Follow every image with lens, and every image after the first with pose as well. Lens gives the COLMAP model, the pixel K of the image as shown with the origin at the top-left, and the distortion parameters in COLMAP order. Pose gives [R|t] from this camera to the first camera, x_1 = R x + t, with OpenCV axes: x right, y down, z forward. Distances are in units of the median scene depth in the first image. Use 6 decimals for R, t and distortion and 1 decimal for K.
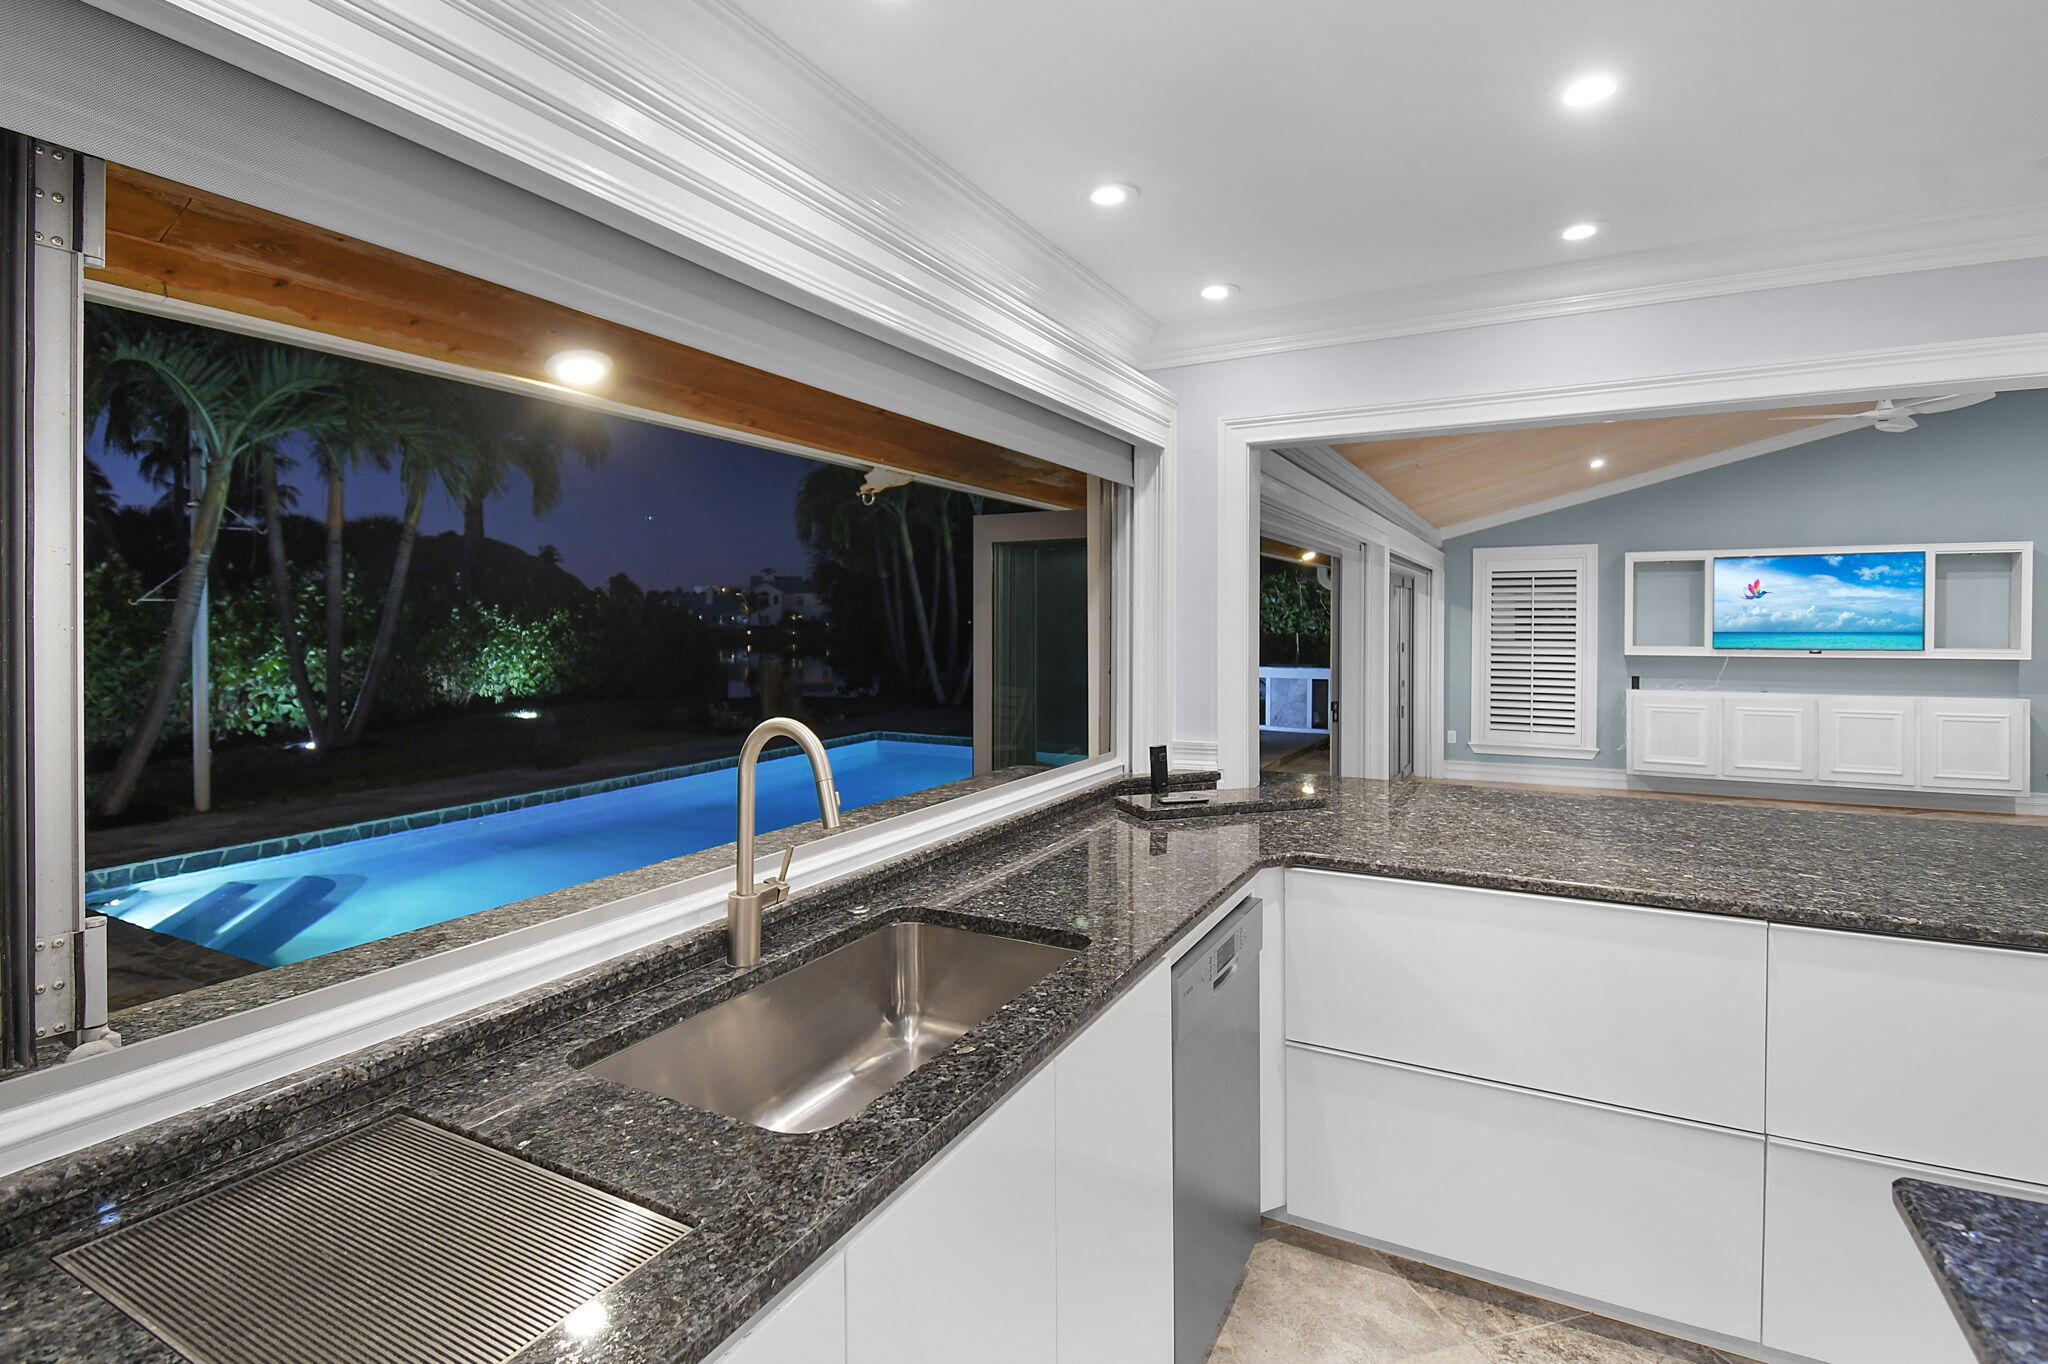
lens RADIAL K [[988.6, 0, 993.0], [0, 988.6, 632.6], [0, 0, 1]] dist [0.024590, -0.016680]
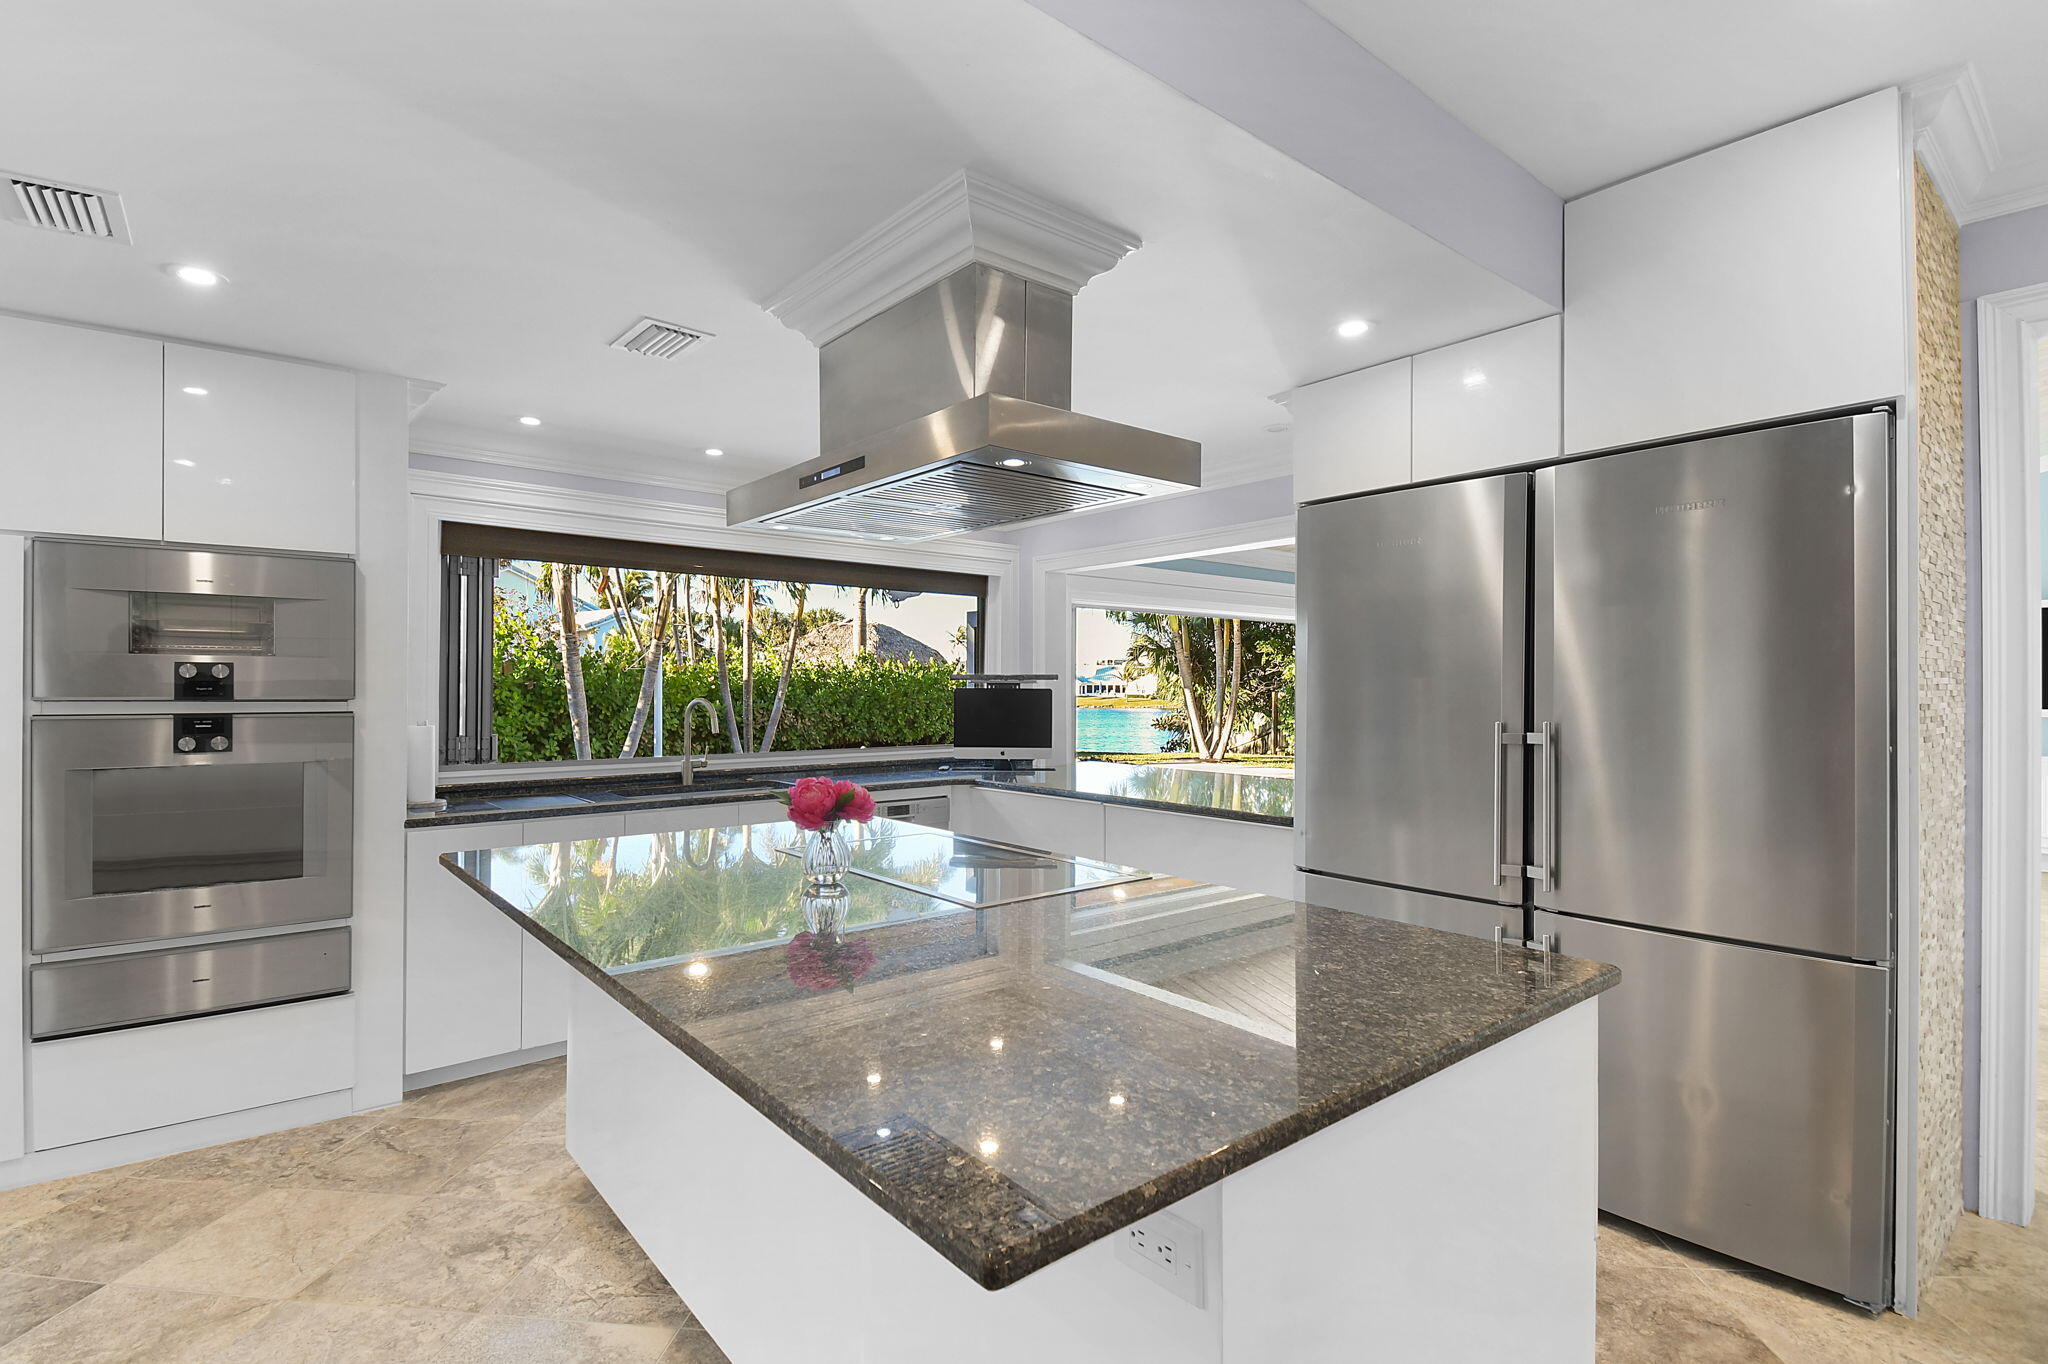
lens RADIAL K [[953.8, 0, 1006.6], [0, 953.8, 693.8], [0, 0, 1]] dist [0.031396, -0.025526]
pose [[0.927732, 0.002193, -0.373241, 0.204456], [-0.005096, 0.999964, -0.006791, 0.009843], [0.373213, 0.008202, 0.927710, -0.153002]]
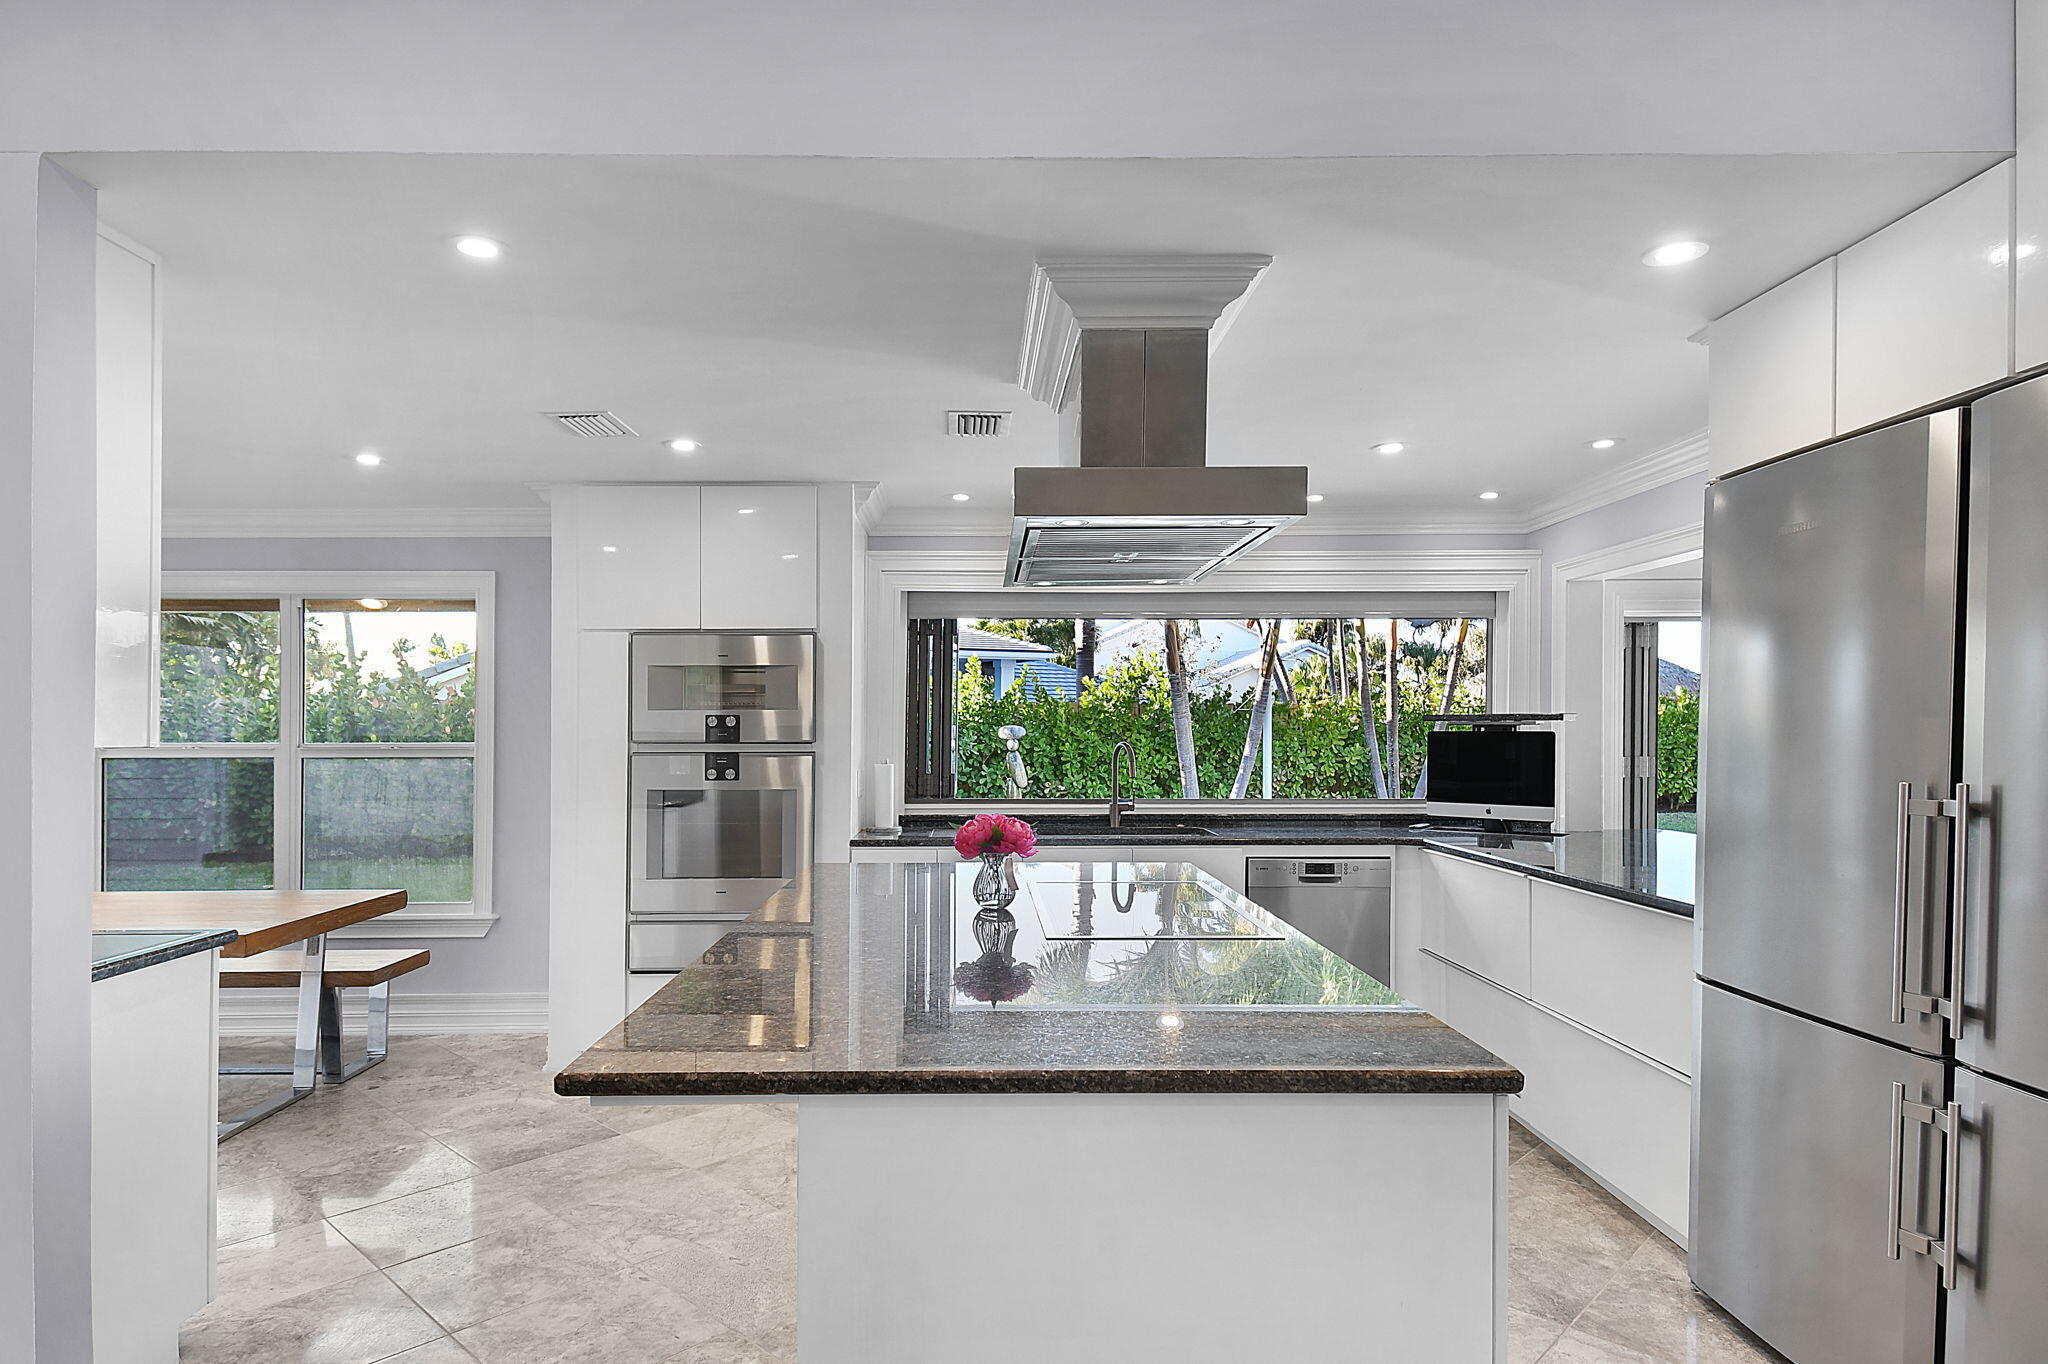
lens RADIAL K [[1127.9, 0, 1014.3], [0, 1127.9, 738.1], [0, 0, 1]] dist [0.023540, -0.000973]
pose [[0.509472, 0.004484, -0.860475, 0.305345], [-0.008695, 0.999962, 0.000063, 0.008478], [0.860443, 0.007449, 0.509492, -0.118598]]
